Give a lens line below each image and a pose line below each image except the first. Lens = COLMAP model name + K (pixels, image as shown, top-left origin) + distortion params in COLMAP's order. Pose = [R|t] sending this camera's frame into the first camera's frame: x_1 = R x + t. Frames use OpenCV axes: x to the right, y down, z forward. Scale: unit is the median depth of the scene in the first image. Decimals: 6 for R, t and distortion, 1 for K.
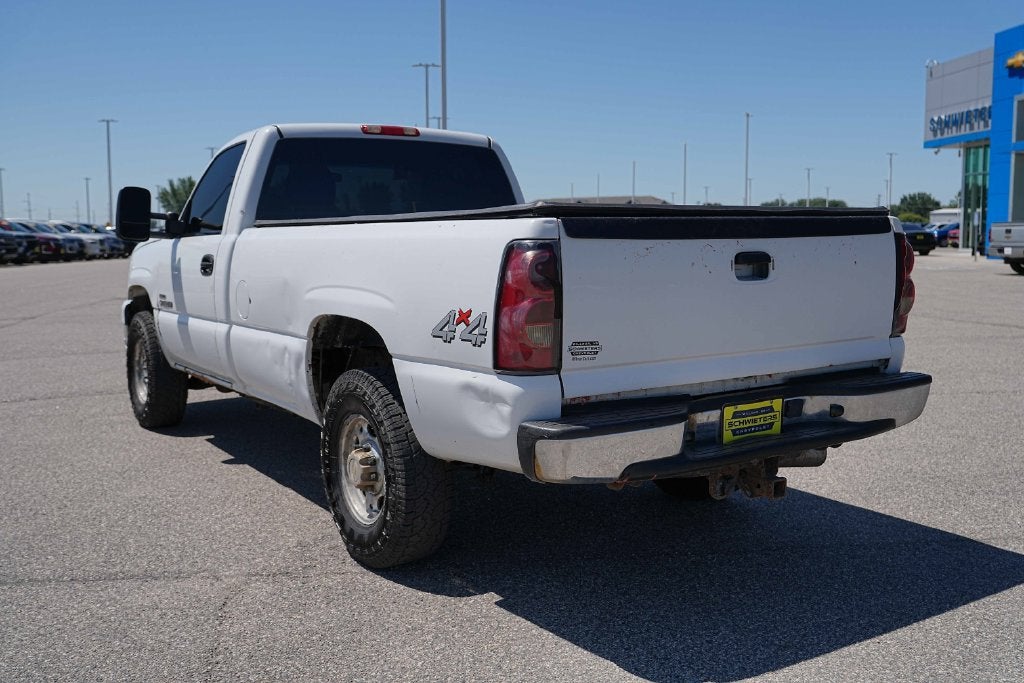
lens RADIAL K [[998.5, 0, 515.3], [0, 998.5, 342.2], [0, 0, 1]] dist [0.007591, 0.000000]
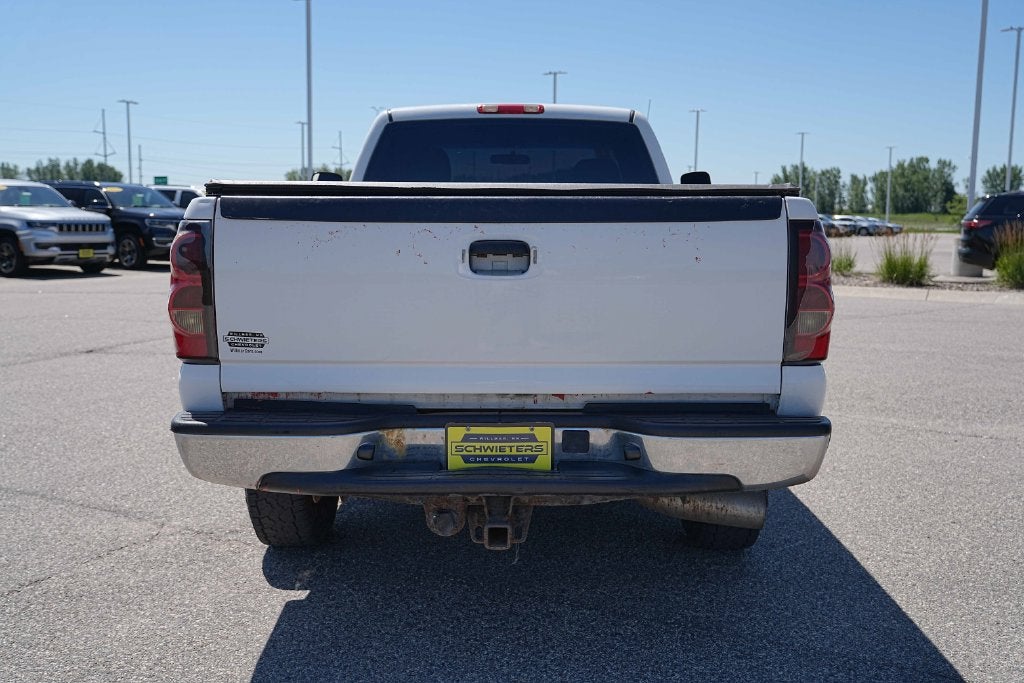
lens RADIAL K [[998.5, 0, 509.1], [0, 998.5, 342.7], [0, 0, 1]] dist [0.007591, 0.000000]
pose [[0.826537, 0.080431, -0.557106, 0.595624], [-0.072335, 0.996709, 0.036579, -0.032145], [0.558215, 0.010064, 0.829635, 0.286298]]
